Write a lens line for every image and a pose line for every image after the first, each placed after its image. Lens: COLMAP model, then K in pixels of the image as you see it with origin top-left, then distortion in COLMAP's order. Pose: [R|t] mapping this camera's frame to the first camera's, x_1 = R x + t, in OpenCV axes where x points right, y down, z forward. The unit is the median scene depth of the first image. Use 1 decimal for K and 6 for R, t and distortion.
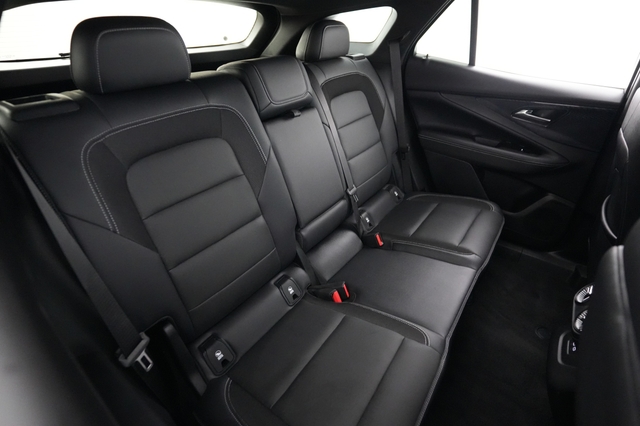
lens RADIAL K [[316.2, 0, 320.0], [0, 316.2, 213.0], [0, 0, 1]] dist [0.023414, -0.000038]
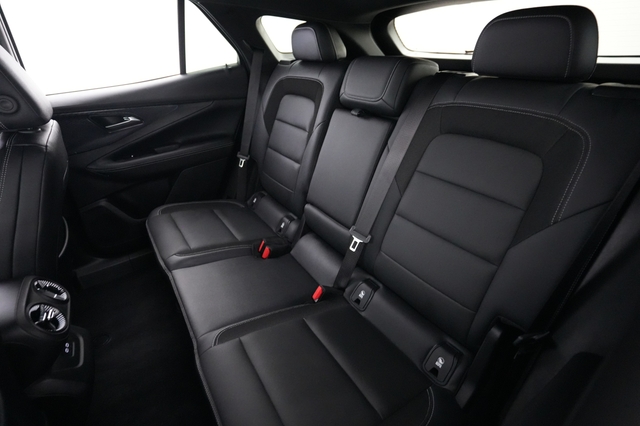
lens RADIAL K [[294.2, 0, 320.0], [0, 294.2, 213.0], [0, 0, 1]] dist [-0.001286, -0.000109]
pose [[-0.317175, 0.491203, -0.811245, 0.673679], [-0.481256, 0.653724, 0.583984, -0.470826], [0.817186, 0.575642, 0.029050, 0.853506]]
